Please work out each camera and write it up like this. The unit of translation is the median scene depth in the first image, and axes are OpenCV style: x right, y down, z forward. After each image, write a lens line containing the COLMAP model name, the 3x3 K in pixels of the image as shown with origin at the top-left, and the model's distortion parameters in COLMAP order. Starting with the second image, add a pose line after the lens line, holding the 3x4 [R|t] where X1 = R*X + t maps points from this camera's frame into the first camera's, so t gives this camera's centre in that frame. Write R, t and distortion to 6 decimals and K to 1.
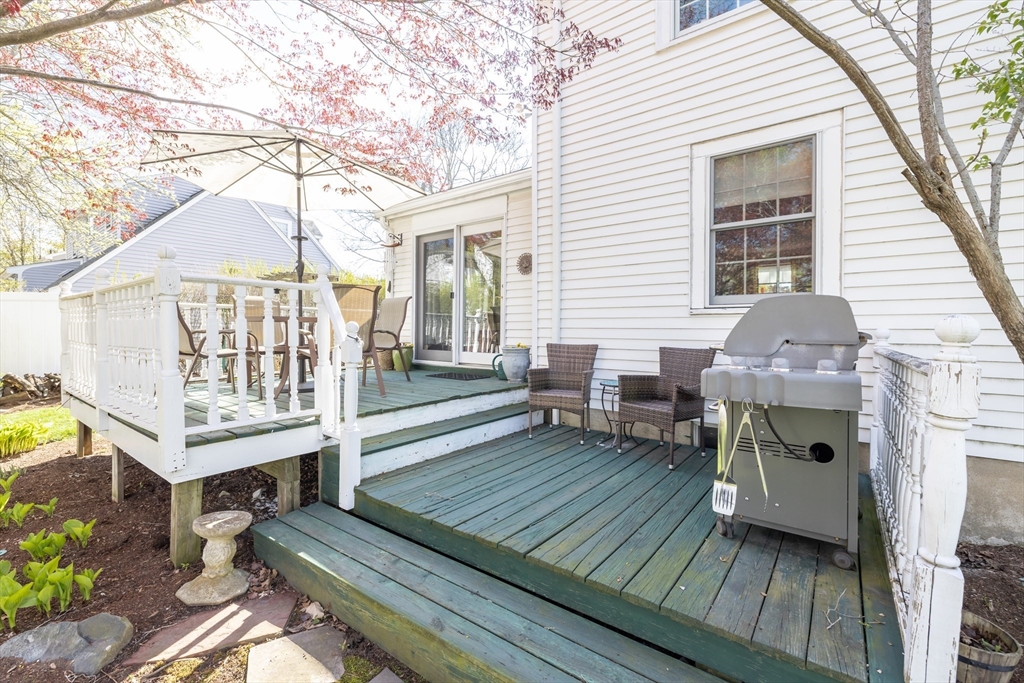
lens RADIAL K [[442.5, 0, 506.5], [0, 442.5, 337.5], [0, 0, 1]] dist [-0.002587, -0.000098]
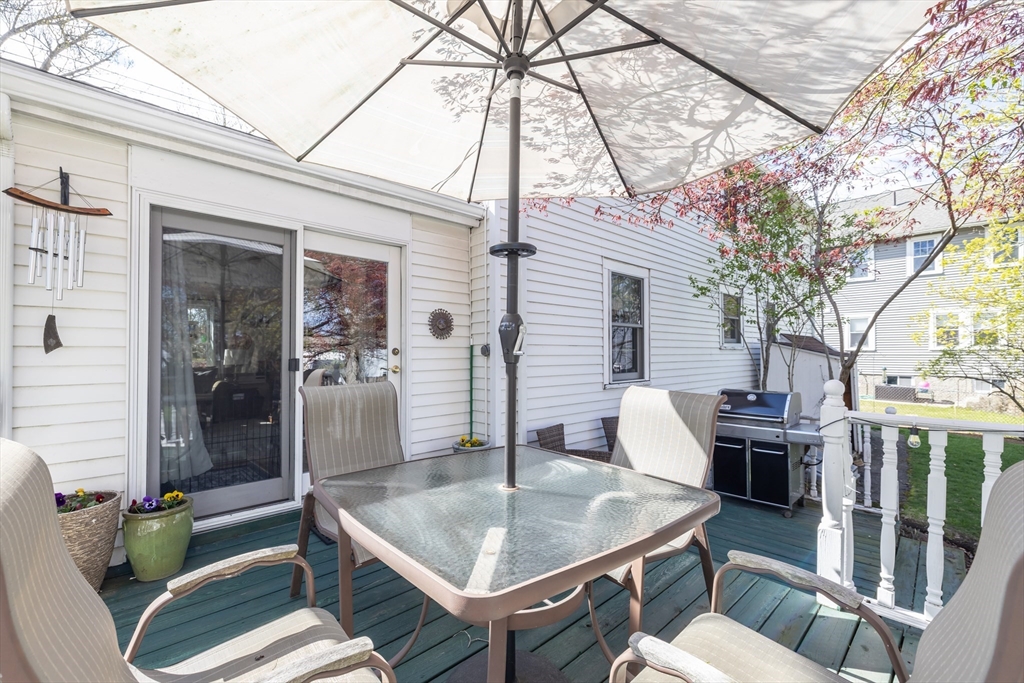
lens RADIAL K [[442.5, 0, 511.1], [0, 442.5, 345.3], [0, 0, 1]] dist [-0.002587, -0.000098]
pose [[0.159797, 0.013319, 0.987060, -0.822298], [0.015081, 0.999759, -0.015931, -0.150794], [-0.987035, 0.017432, 0.159557, 0.981732]]
